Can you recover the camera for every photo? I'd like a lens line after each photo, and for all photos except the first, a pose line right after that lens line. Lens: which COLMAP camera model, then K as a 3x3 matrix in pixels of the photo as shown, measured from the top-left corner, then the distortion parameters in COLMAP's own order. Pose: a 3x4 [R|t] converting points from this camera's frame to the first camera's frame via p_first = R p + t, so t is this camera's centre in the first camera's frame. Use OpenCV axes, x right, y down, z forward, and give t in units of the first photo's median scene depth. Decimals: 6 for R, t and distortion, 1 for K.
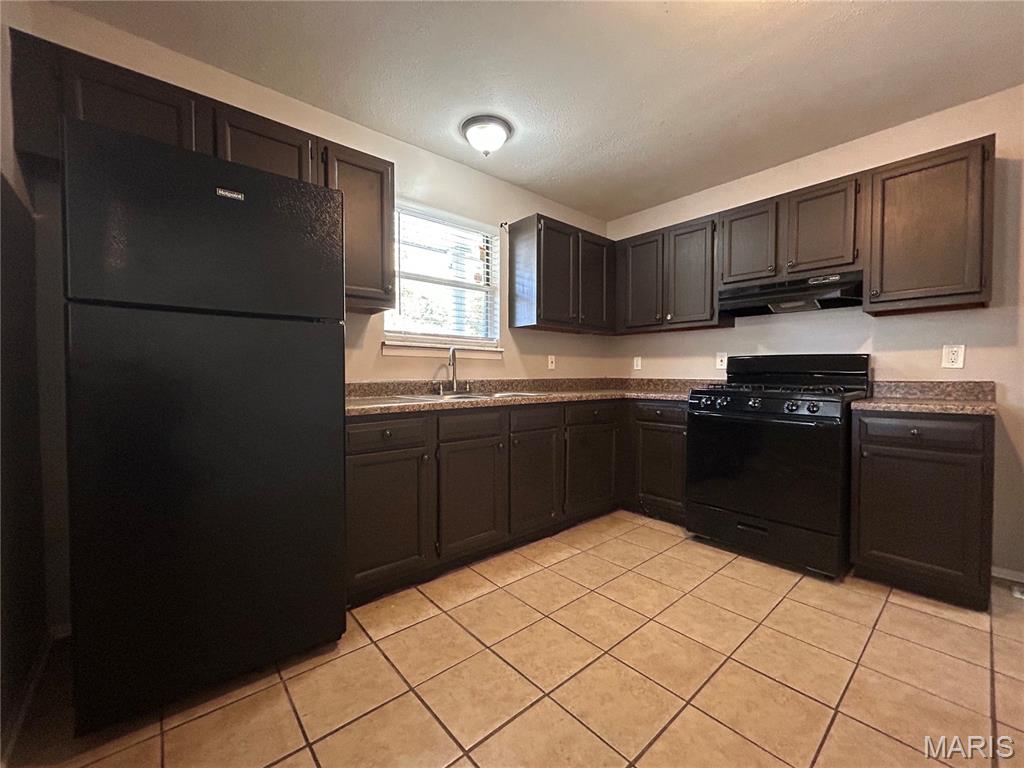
lens RADIAL K [[412.2, 0, 510.4], [0, 412.2, 380.7], [0, 0, 1]] dist [-0.000485, -0.000142]
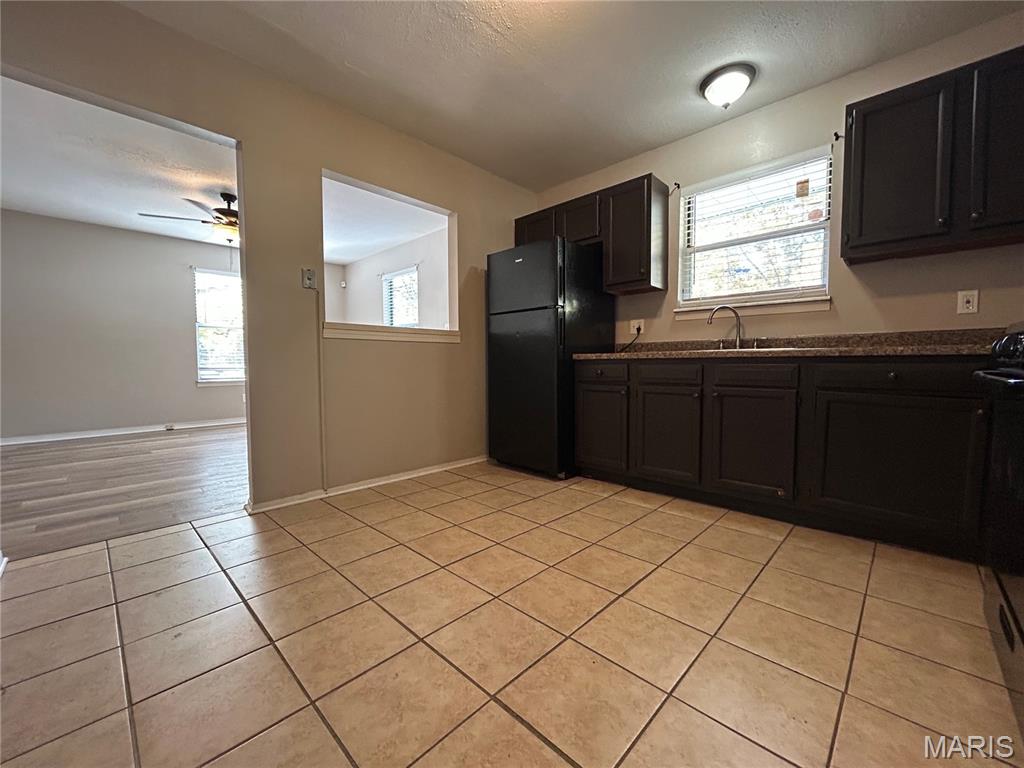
lens RADIAL K [[412.2, 0, 510.4], [0, 412.2, 380.7], [0, 0, 1]] dist [-0.000485, -0.000142]
pose [[0.088518, 0.041749, -0.995199, 0.909945], [-0.011905, 0.999094, 0.040853, 0.075500], [0.996003, 0.008232, 0.088934, 0.401612]]
